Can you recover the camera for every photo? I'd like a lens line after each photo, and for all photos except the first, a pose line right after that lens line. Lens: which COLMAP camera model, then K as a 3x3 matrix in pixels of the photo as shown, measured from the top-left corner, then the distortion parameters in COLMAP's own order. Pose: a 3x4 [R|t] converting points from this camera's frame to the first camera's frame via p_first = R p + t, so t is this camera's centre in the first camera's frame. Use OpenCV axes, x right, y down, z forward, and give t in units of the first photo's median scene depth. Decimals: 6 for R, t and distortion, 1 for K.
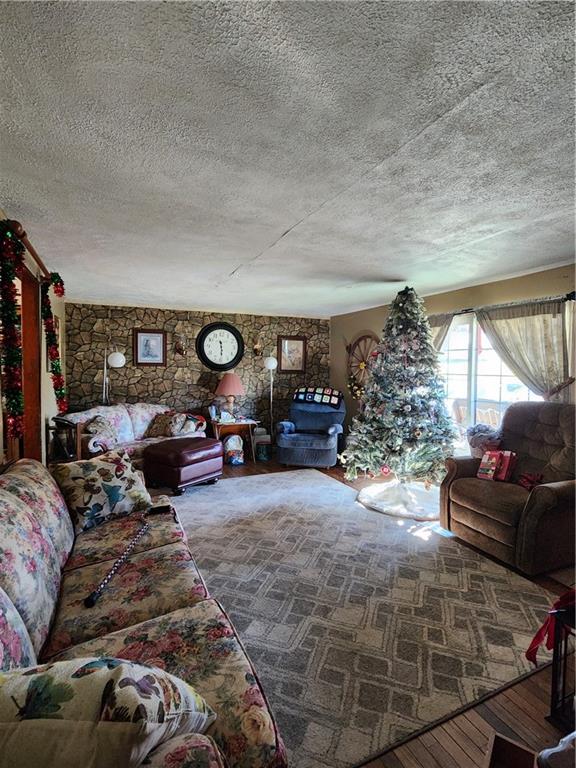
lens RADIAL K [[379.0, 0, 288.0], [0, 379.0, 384.0], [0, 0, 1]] dist [0.003173, -0.000042]
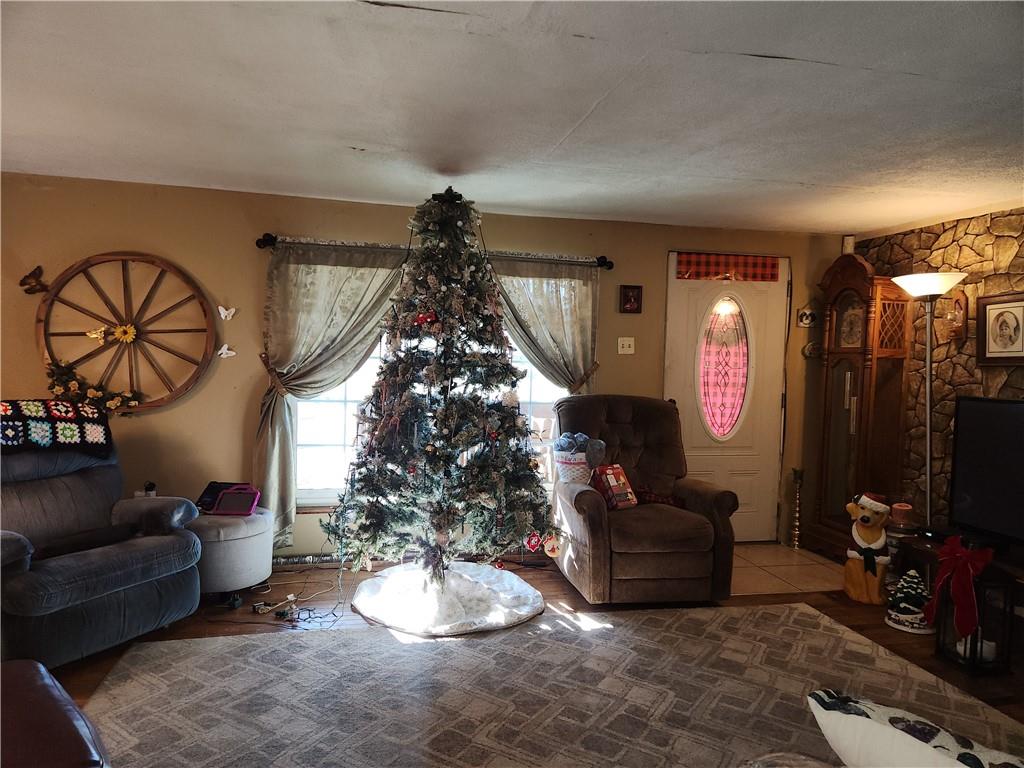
lens RADIAL K [[678.2, 0, 508.3], [0, 678.2, 384.7], [0, 0, 1]] dist [0.030402, -0.004102]
pose [[0.204860, -0.035593, 0.978144, -0.615620], [0.021527, 0.999261, 0.031853, -0.019141], [-0.978554, 0.014532, 0.205475, 0.776840]]
